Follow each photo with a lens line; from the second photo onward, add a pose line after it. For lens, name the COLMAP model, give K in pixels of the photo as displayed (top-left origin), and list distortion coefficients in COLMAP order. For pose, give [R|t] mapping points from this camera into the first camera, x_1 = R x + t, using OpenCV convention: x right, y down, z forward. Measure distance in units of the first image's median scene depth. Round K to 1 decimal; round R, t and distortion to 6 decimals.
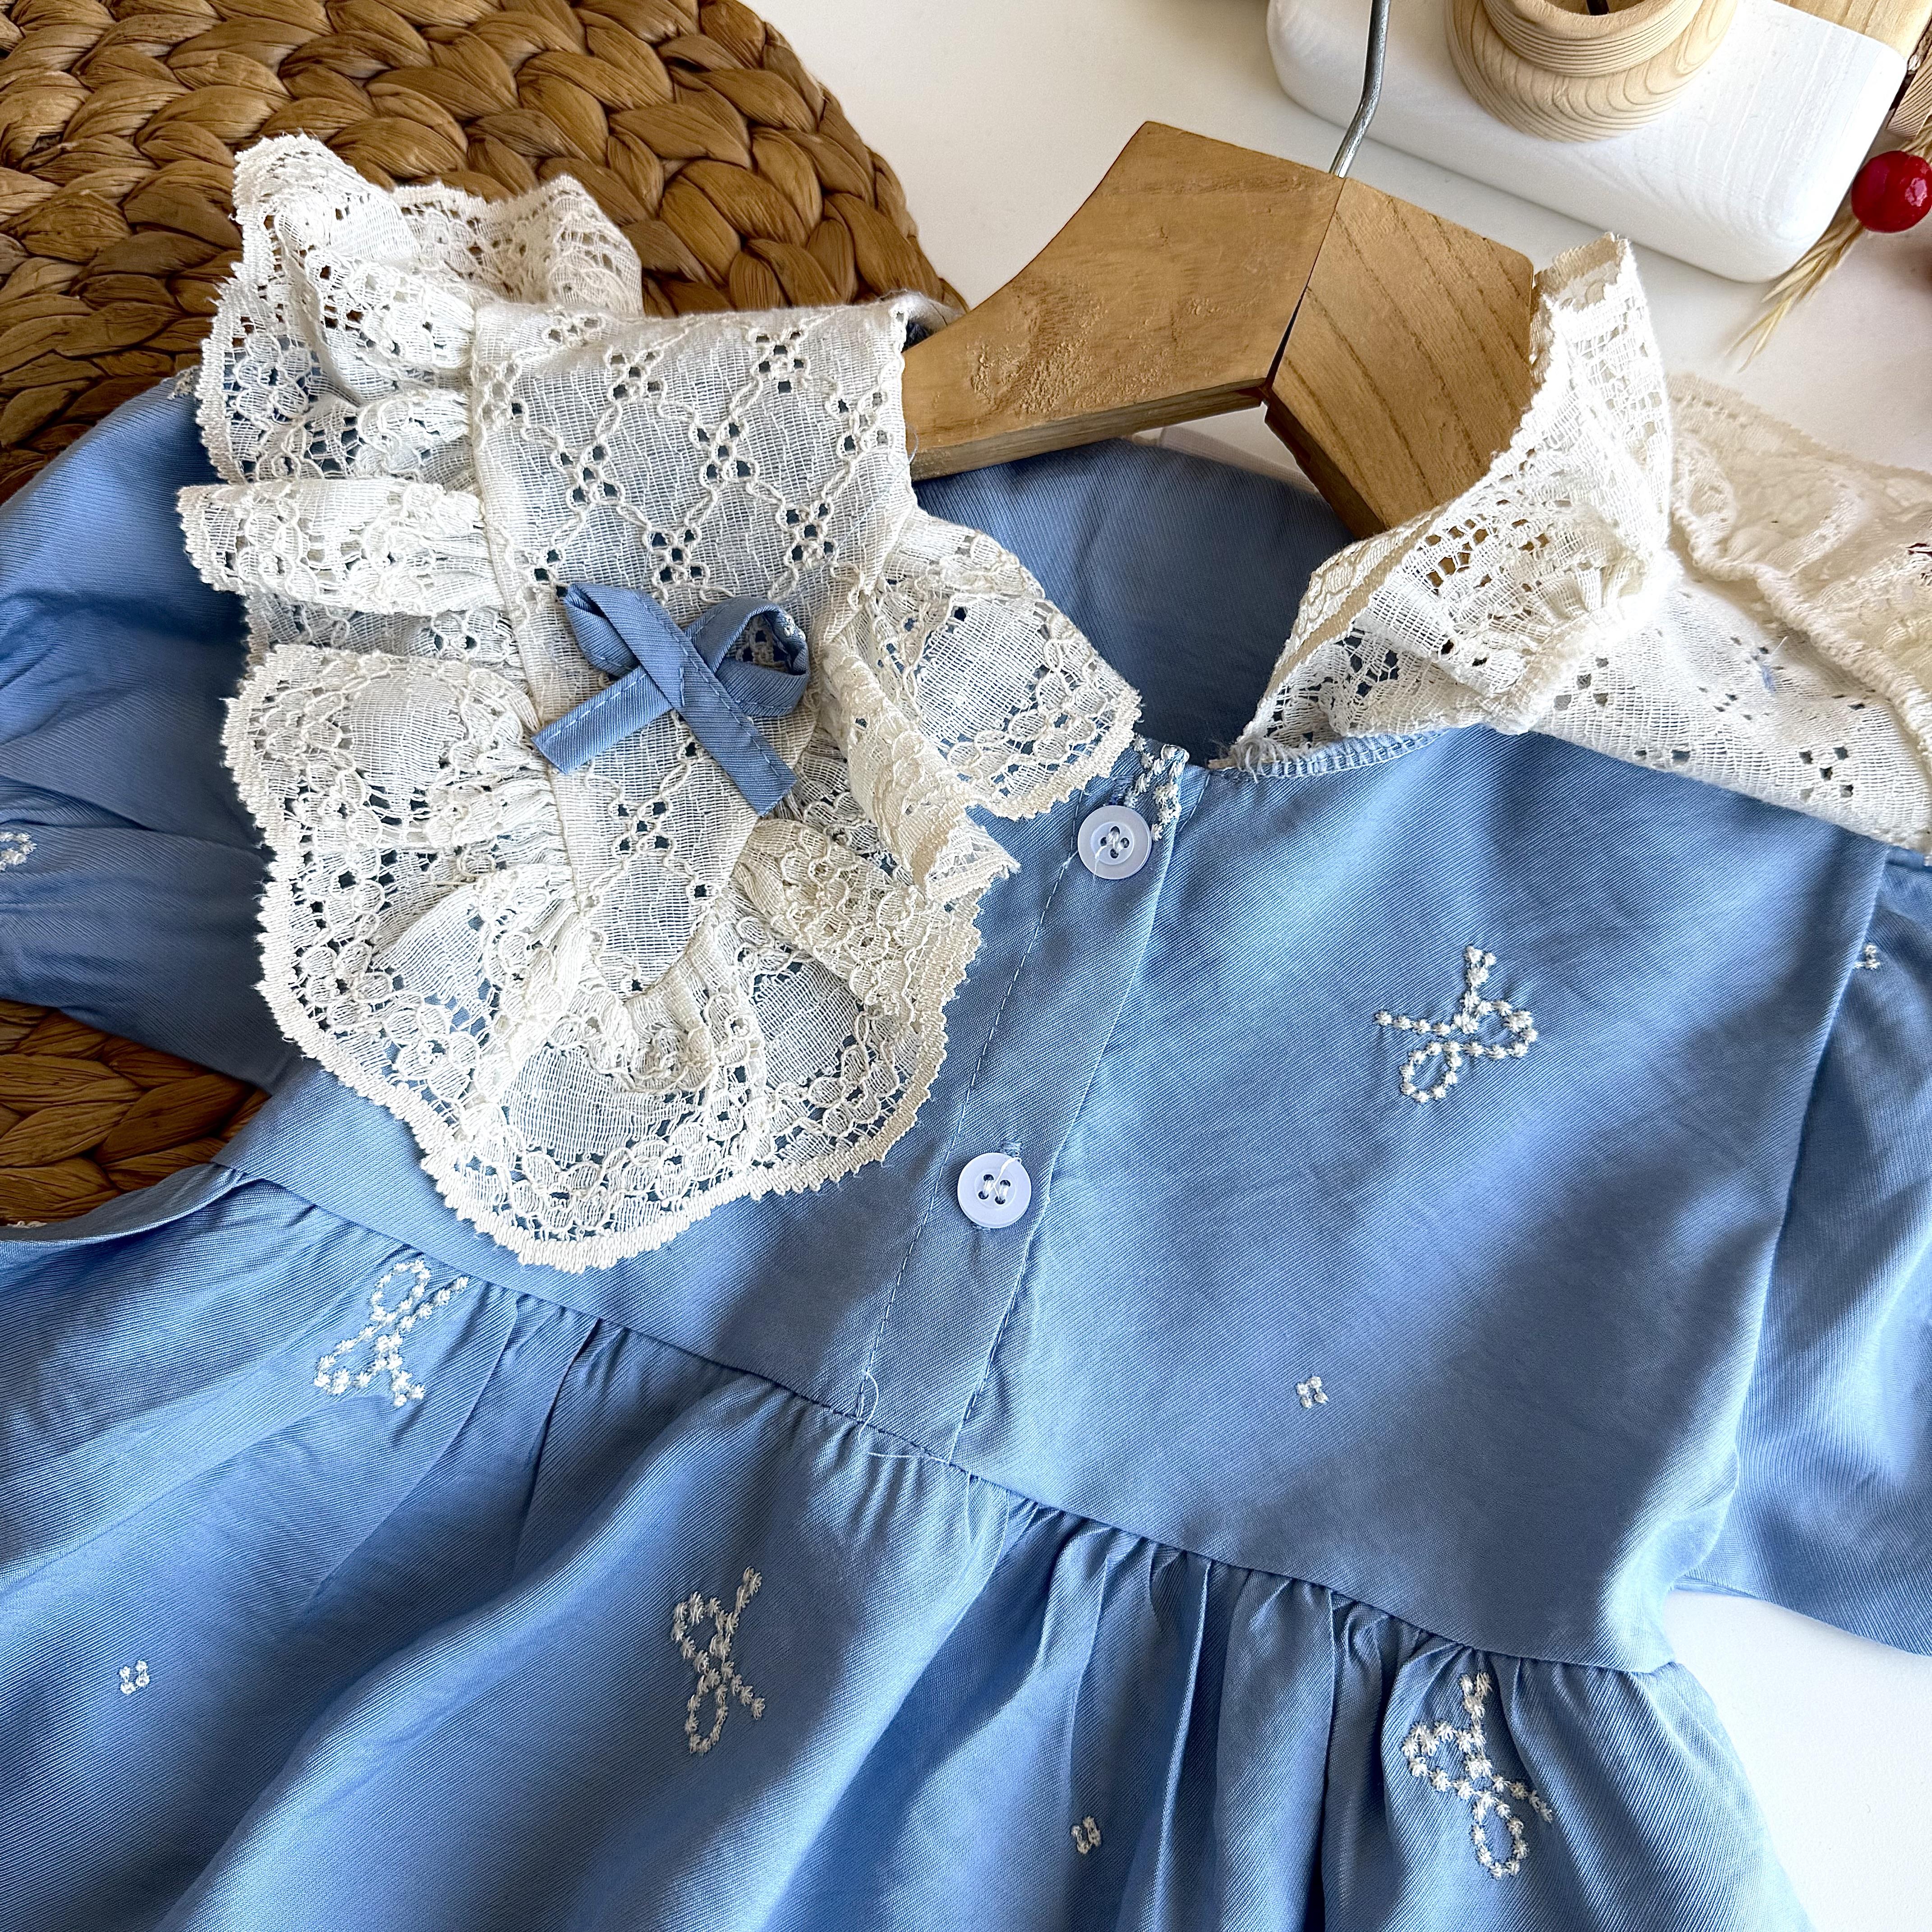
lens RADIAL K [[1896.5, 0, 954.6], [0, 1896.5, 948.5], [0, 0, 1]] dist [0.139896, -0.346198]
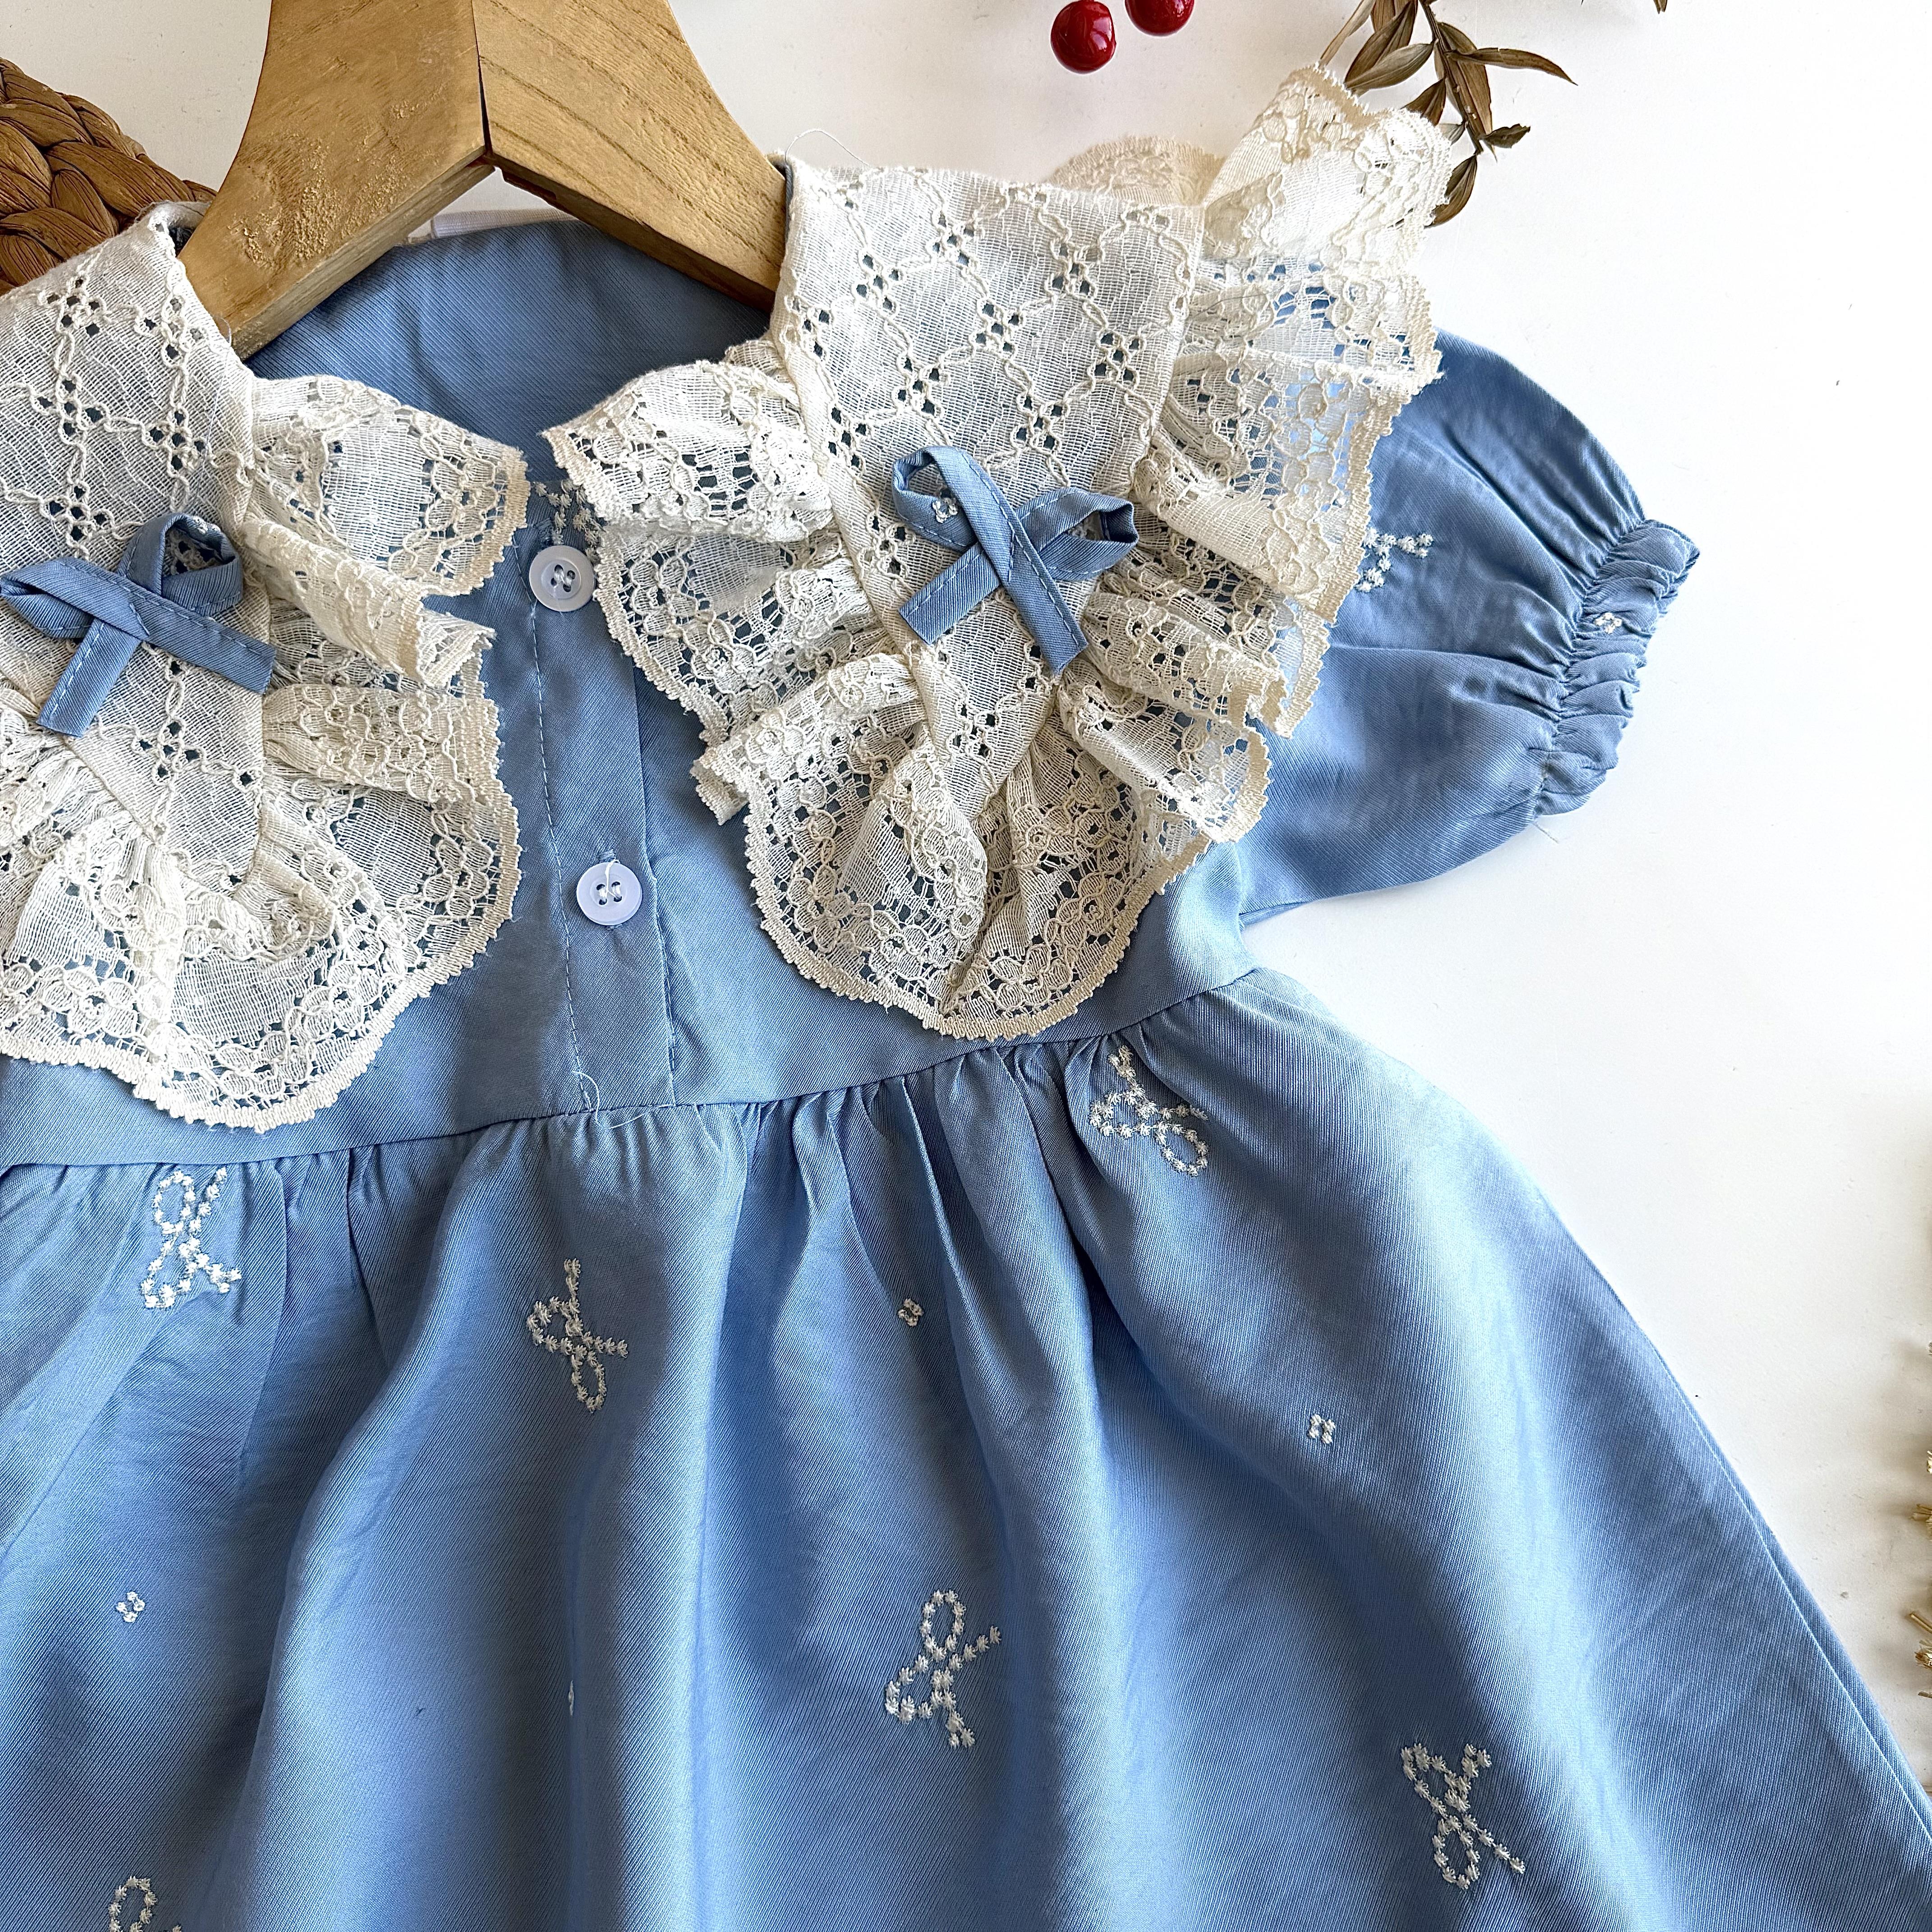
lens RADIAL K [[1890.7, 0, 966.0], [0, 1890.7, 966.0], [0, 0, 1]] dist [0.148669, -0.447249]
pose [[0.875595, -0.461342, 0.143167, 0.025145], [0.440822, 0.884340, 0.153681, 0.082433], [-0.197508, -0.071451, 0.977694, -0.191742]]
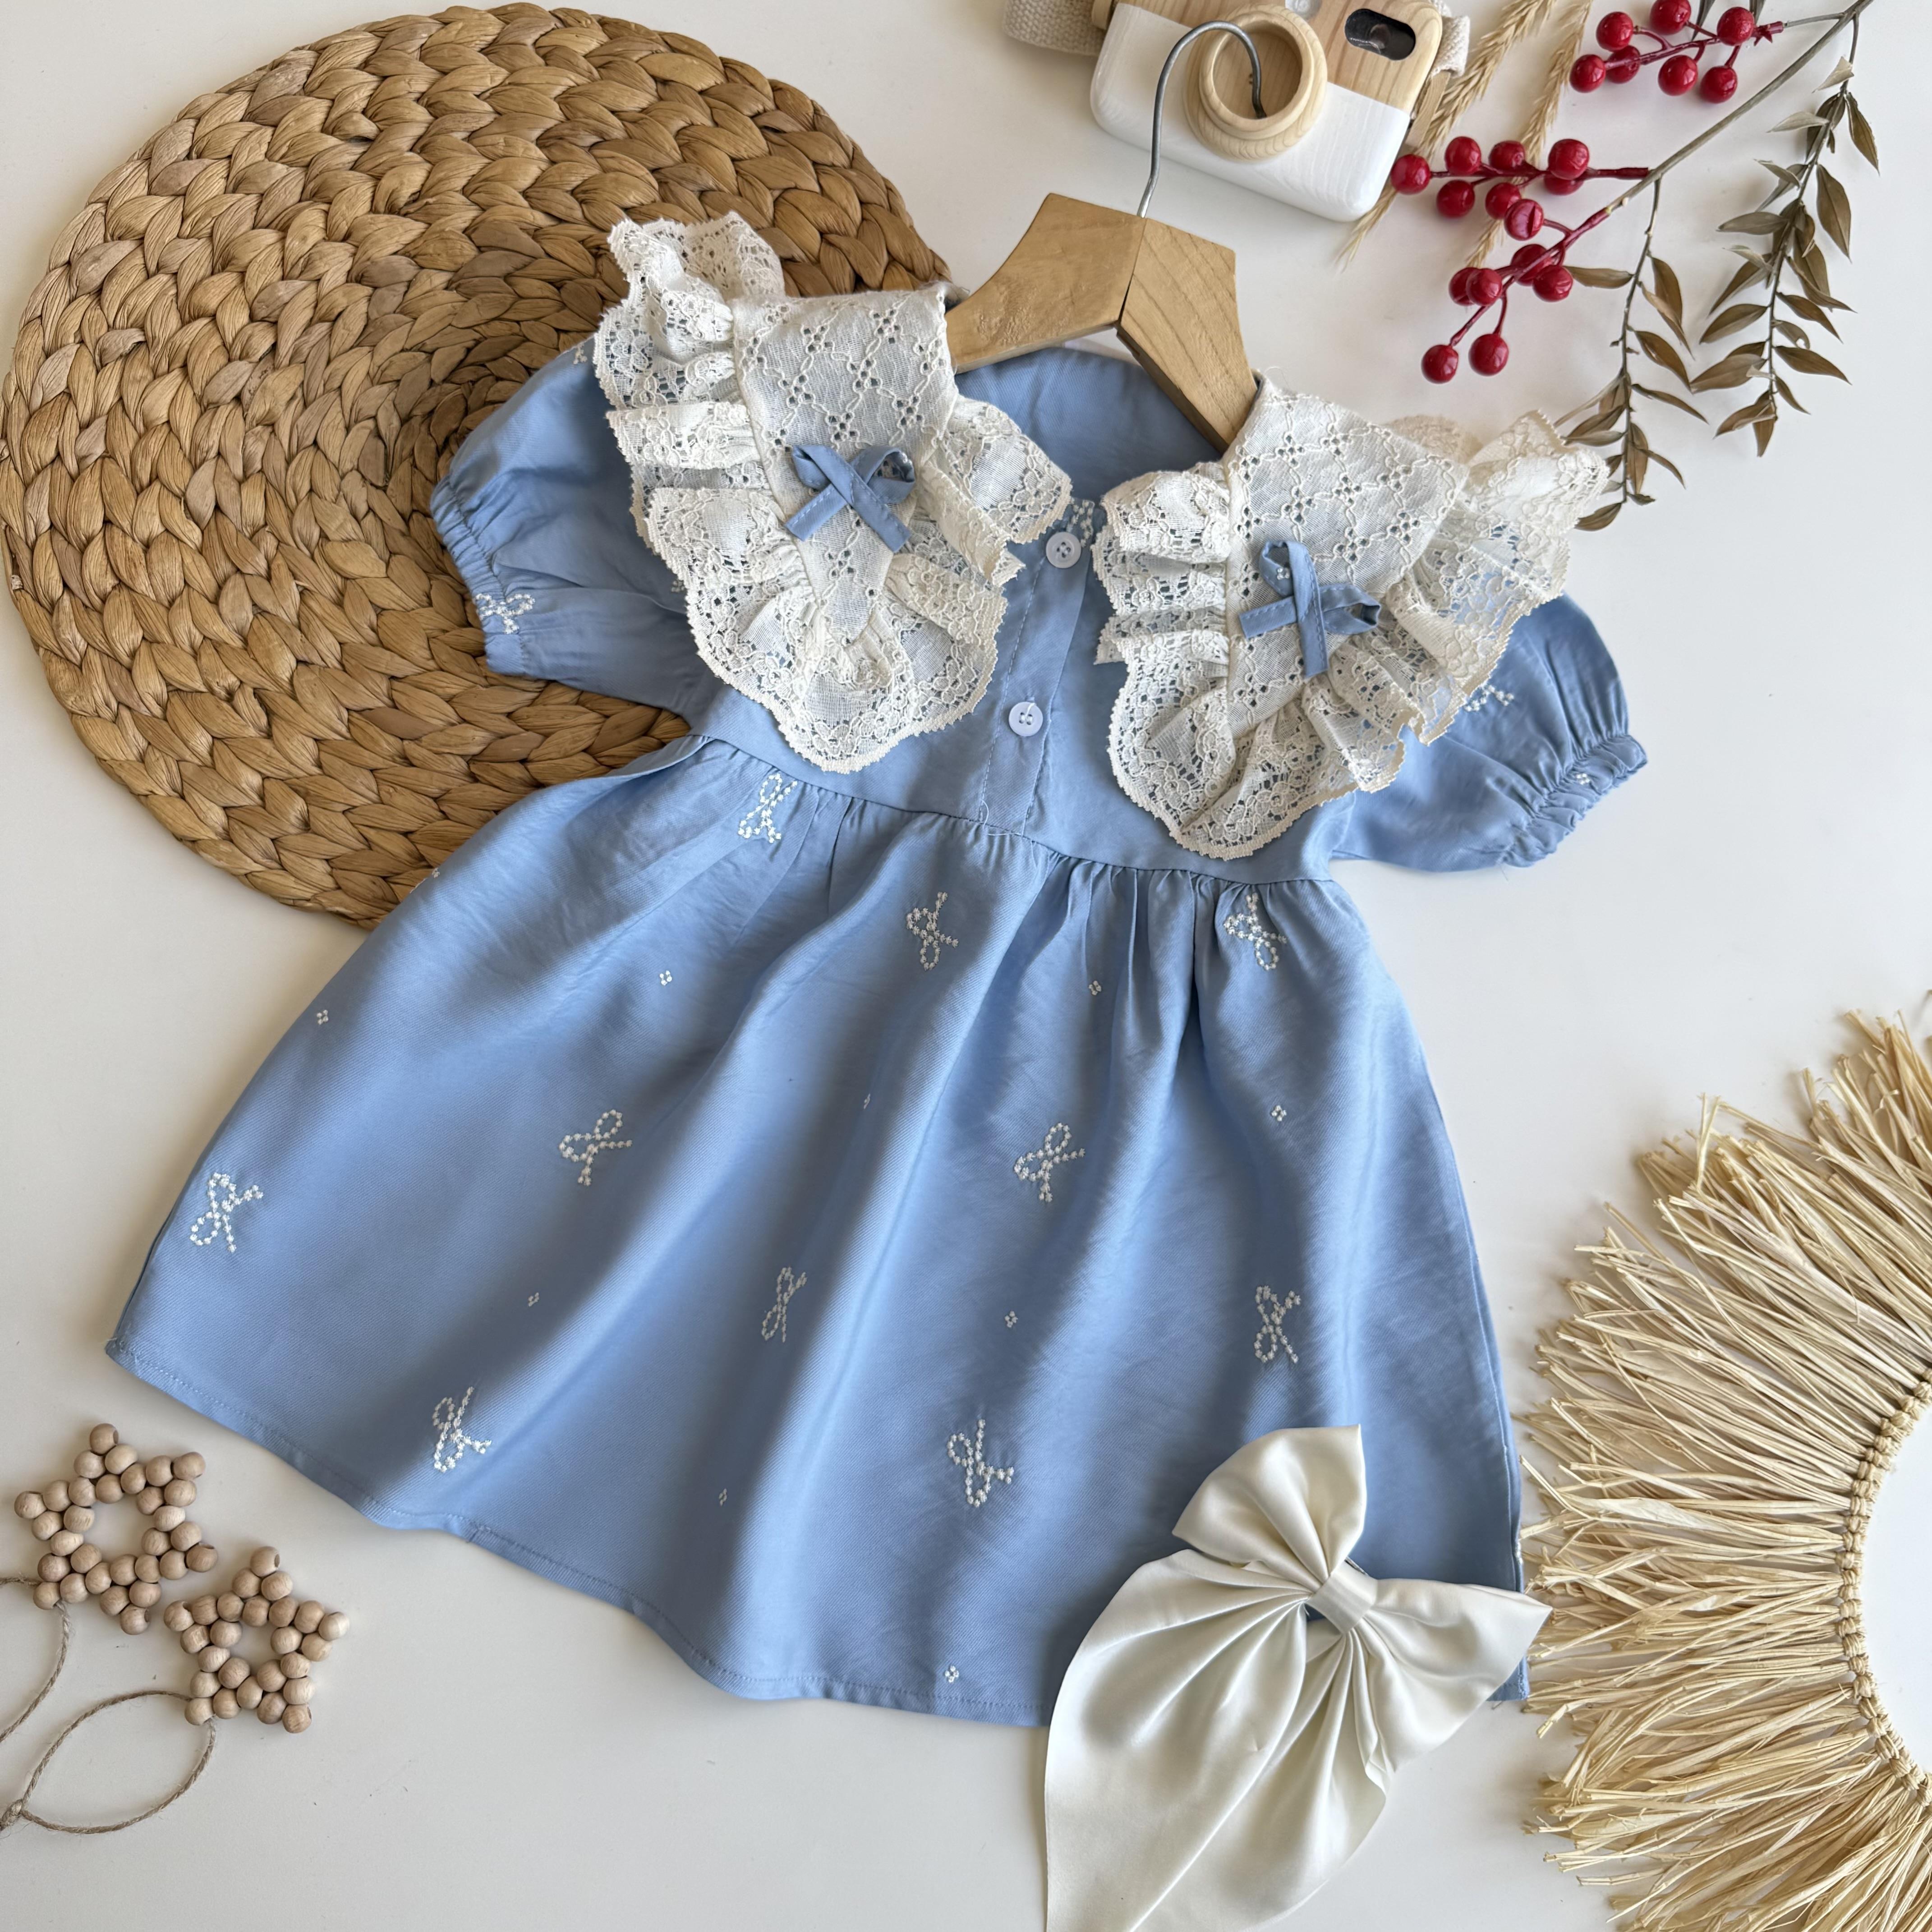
lens RADIAL K [[1819.6, 0, 966.0], [0, 1819.6, 966.0], [0, 0, 1]] dist [0.157249, -0.402535]
pose [[0.987111, -0.117764, 0.108368, -0.304942], [0.097440, 0.979417, 0.176771, 0.027211], [-0.126954, -0.163934, 0.978268, -1.080188]]
